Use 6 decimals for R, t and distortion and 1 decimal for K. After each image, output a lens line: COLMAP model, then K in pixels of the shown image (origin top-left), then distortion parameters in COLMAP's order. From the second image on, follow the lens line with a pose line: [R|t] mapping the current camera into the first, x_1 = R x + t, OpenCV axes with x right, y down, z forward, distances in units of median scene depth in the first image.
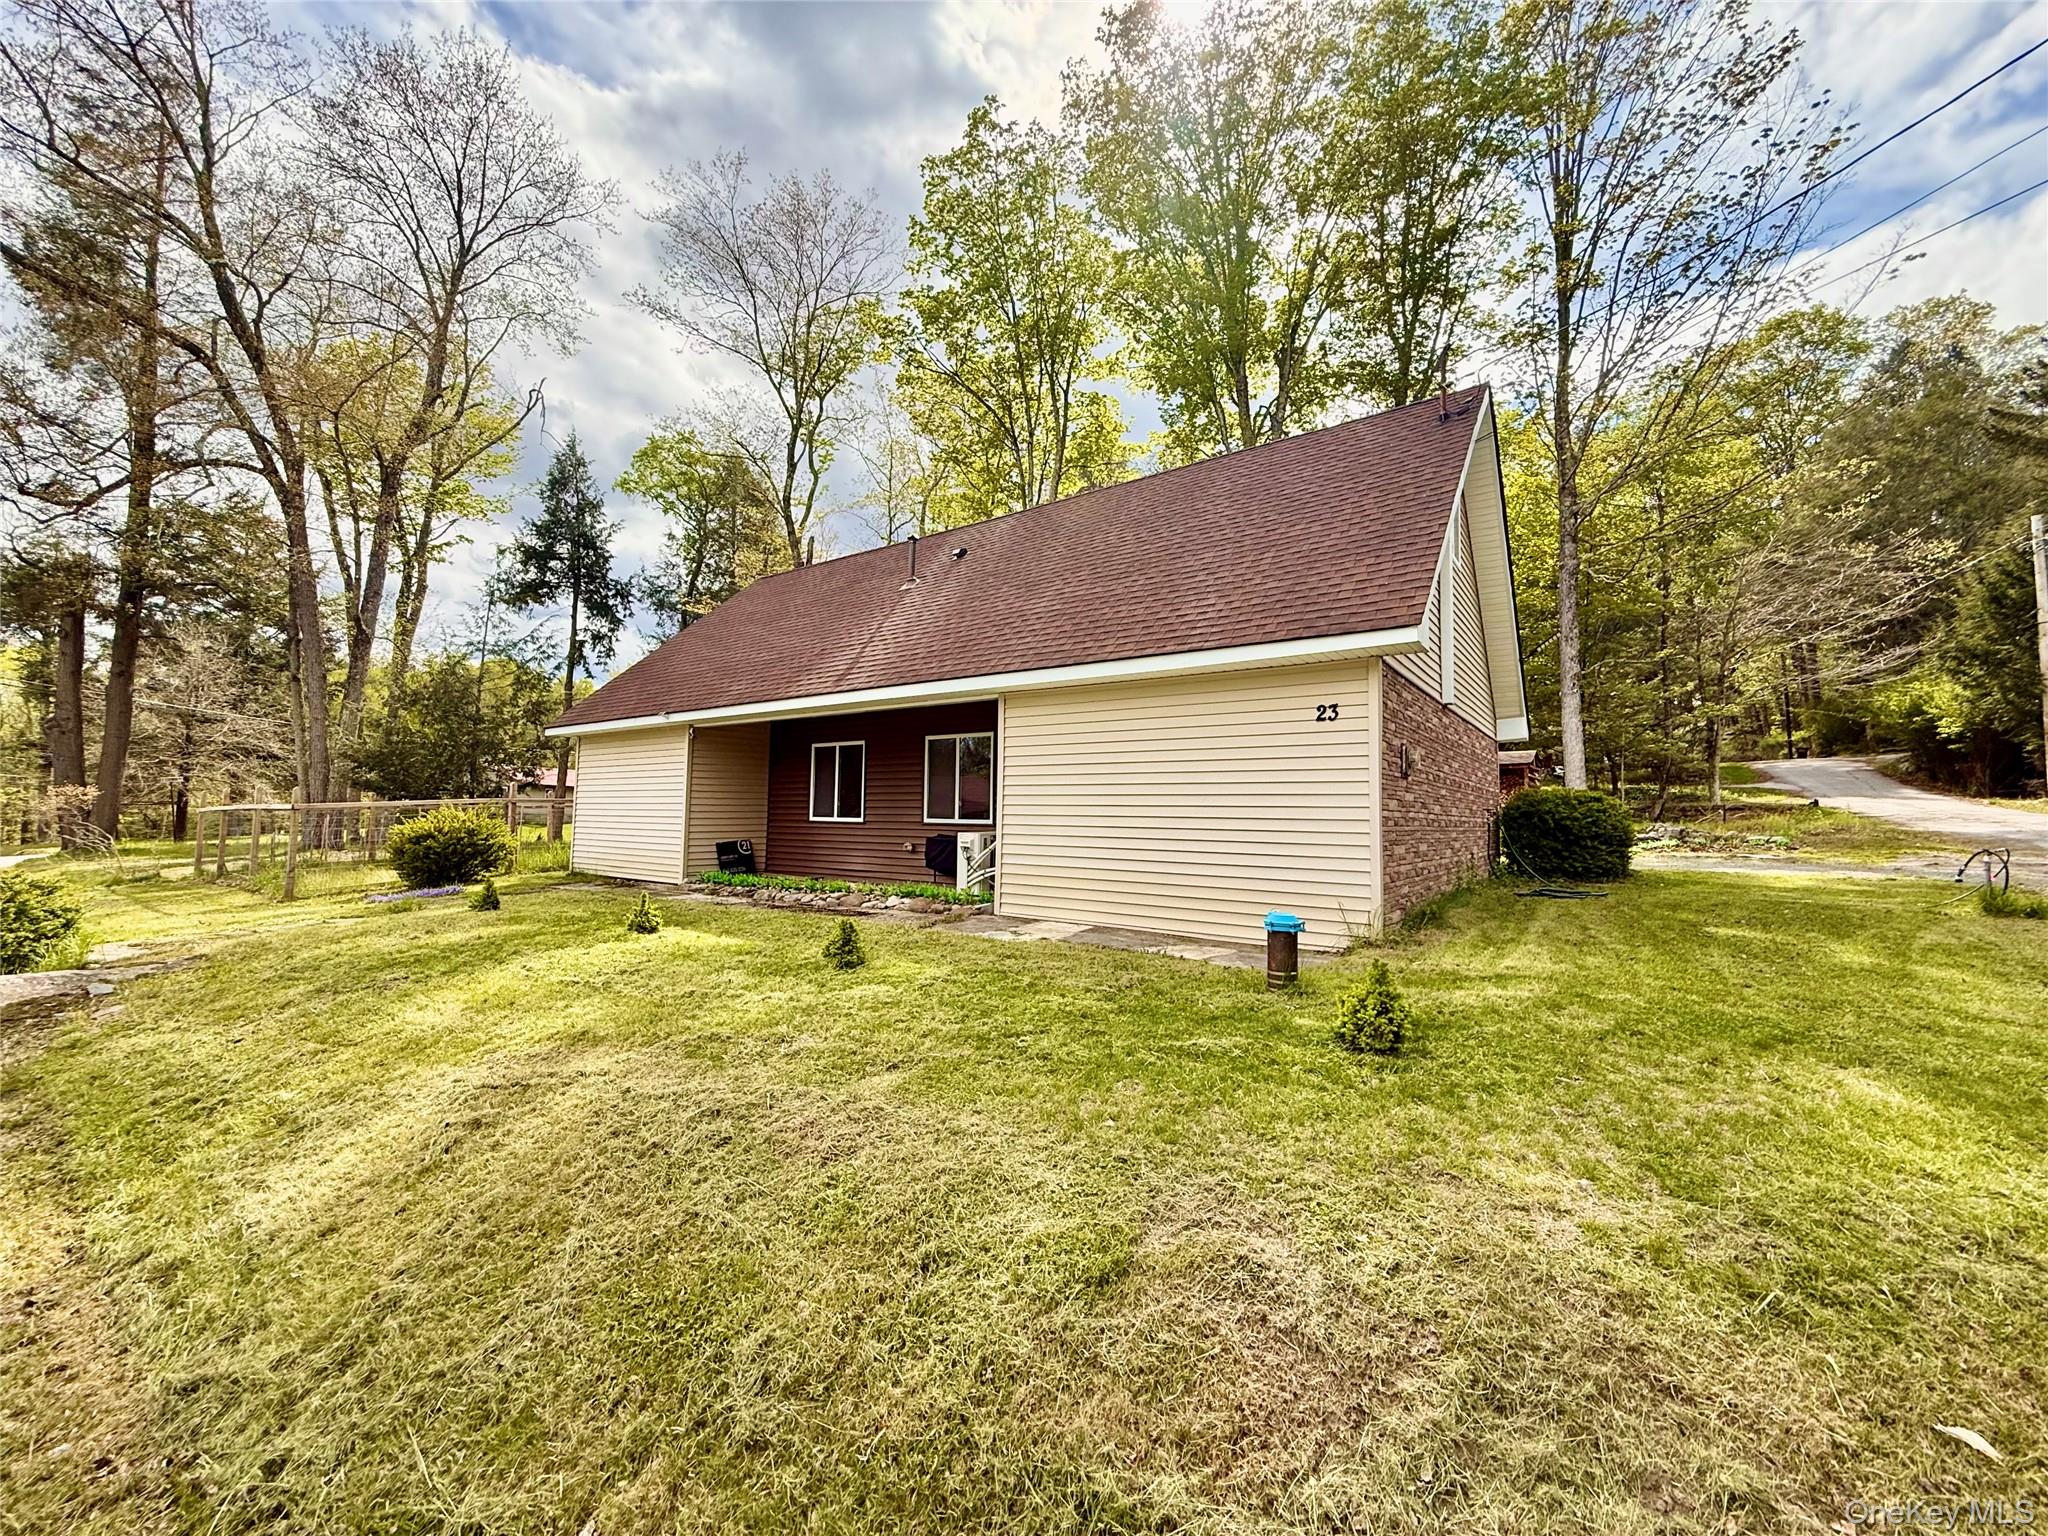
lens RADIAL K [[823.4, 0, 1016.6], [0, 823.4, 758.8], [0, 0, 1]] dist [0.000395, -0.000396]
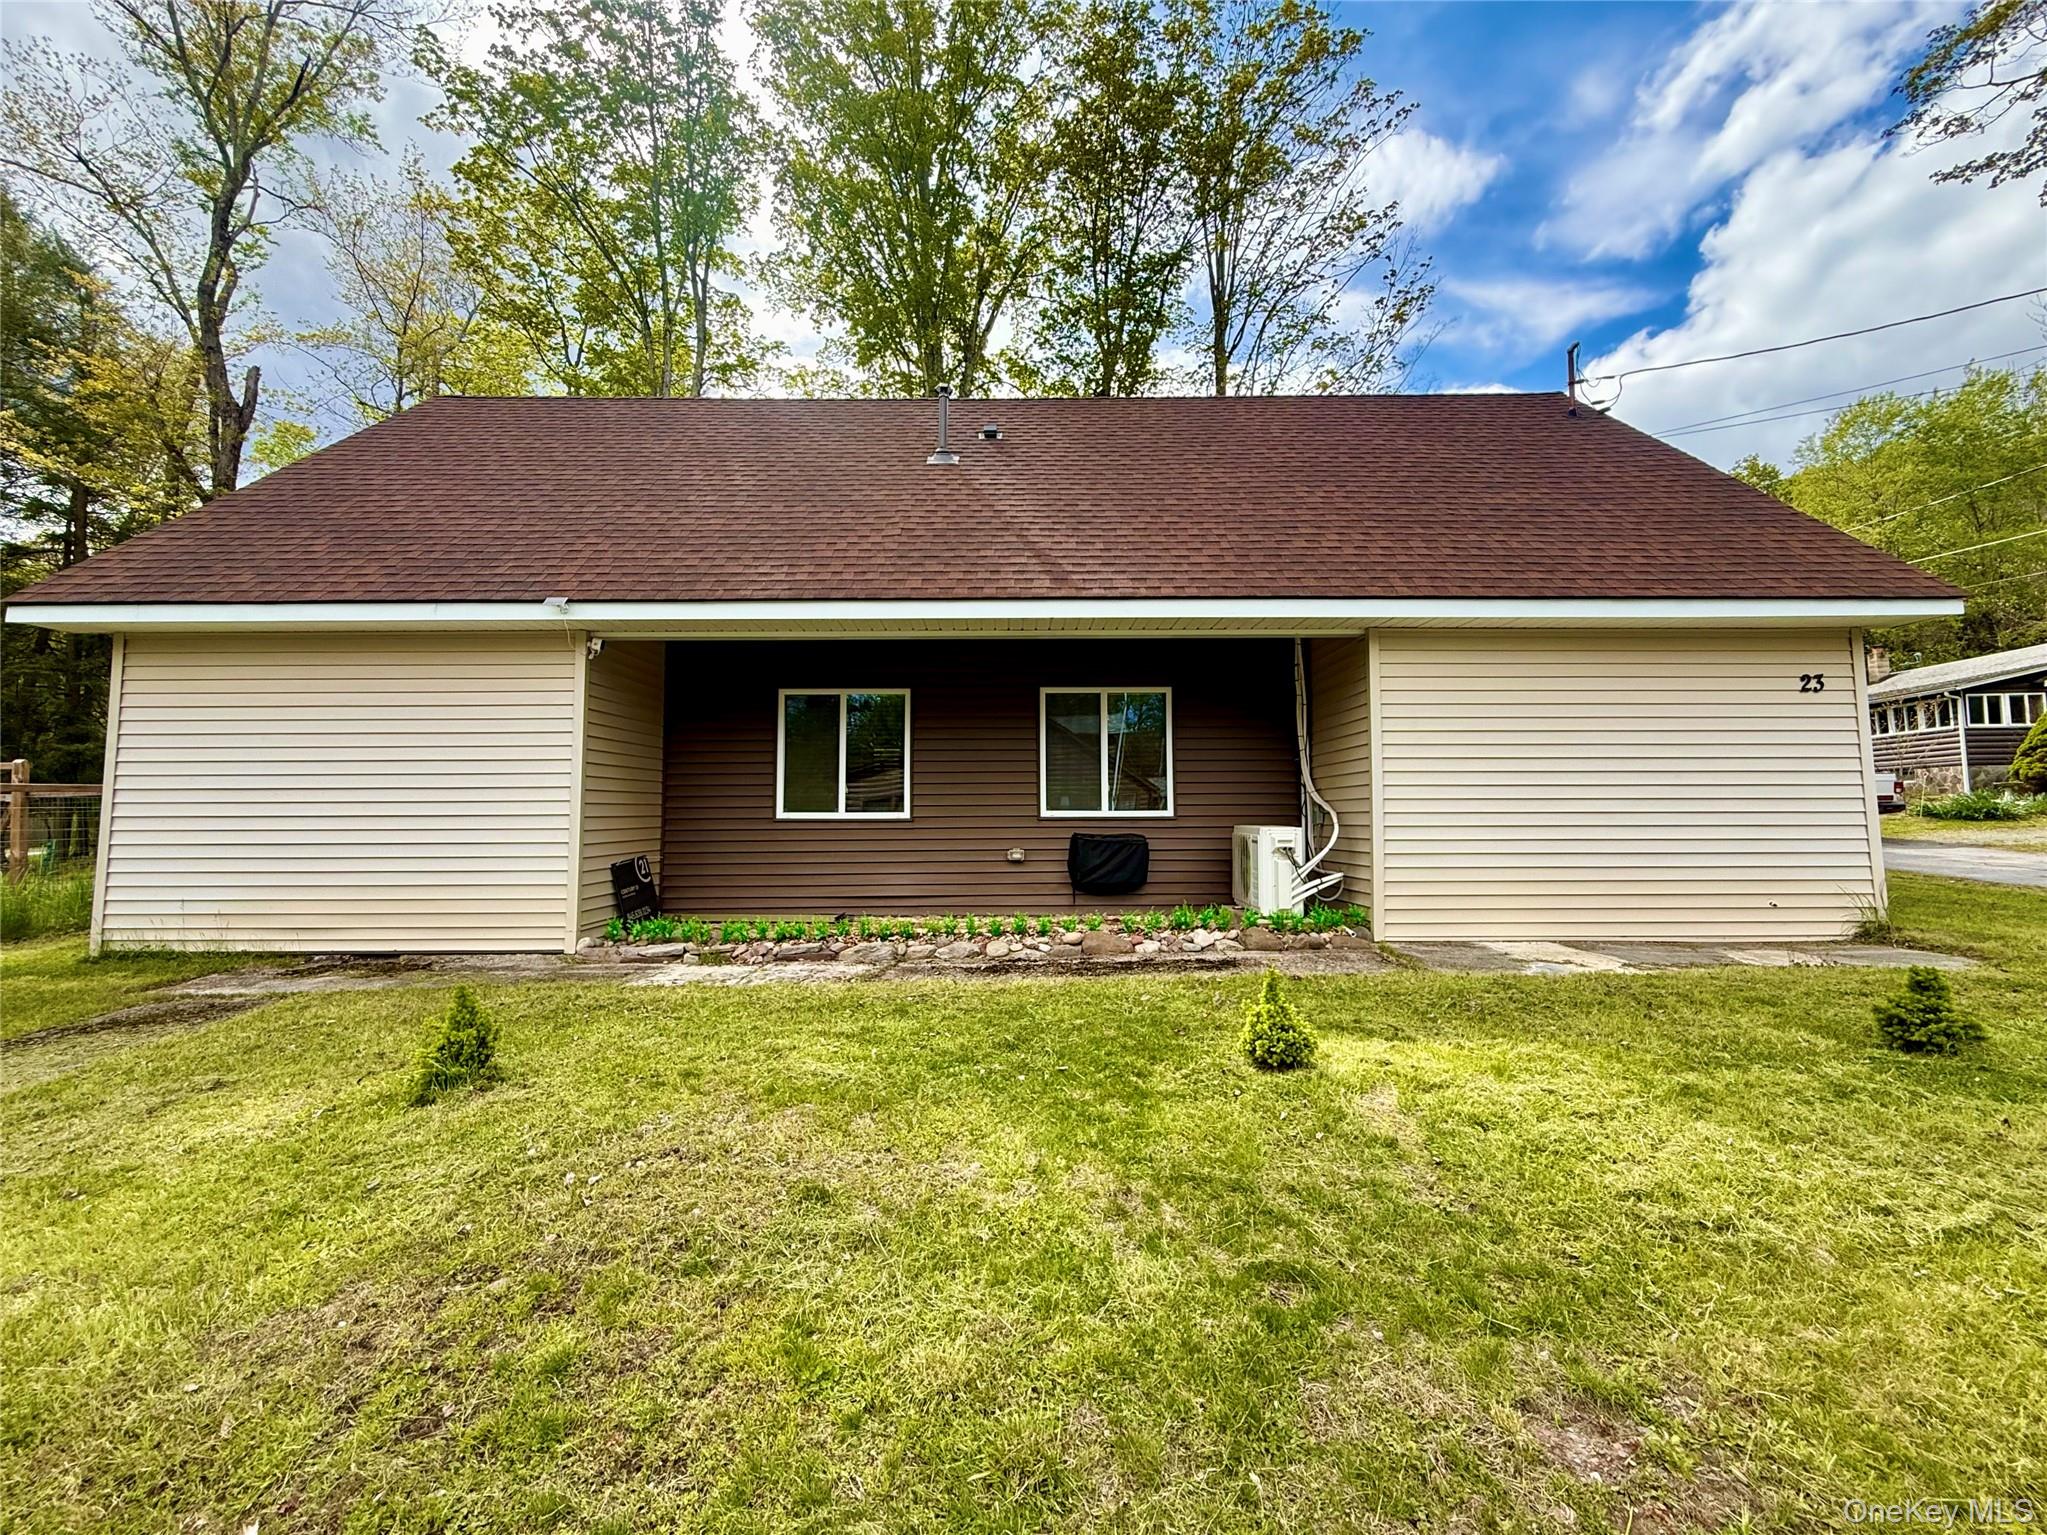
lens RADIAL K [[823.0, 0, 1031.2], [0, 823.0, 773.9], [0, 0, 1]] dist [0.000395, -0.000396]
pose [[0.795689, 0.008099, 0.605651, -0.486047], [-0.026406, 0.999424, 0.021327, 0.026935], [-0.605130, -0.032963, 0.795444, 0.434116]]
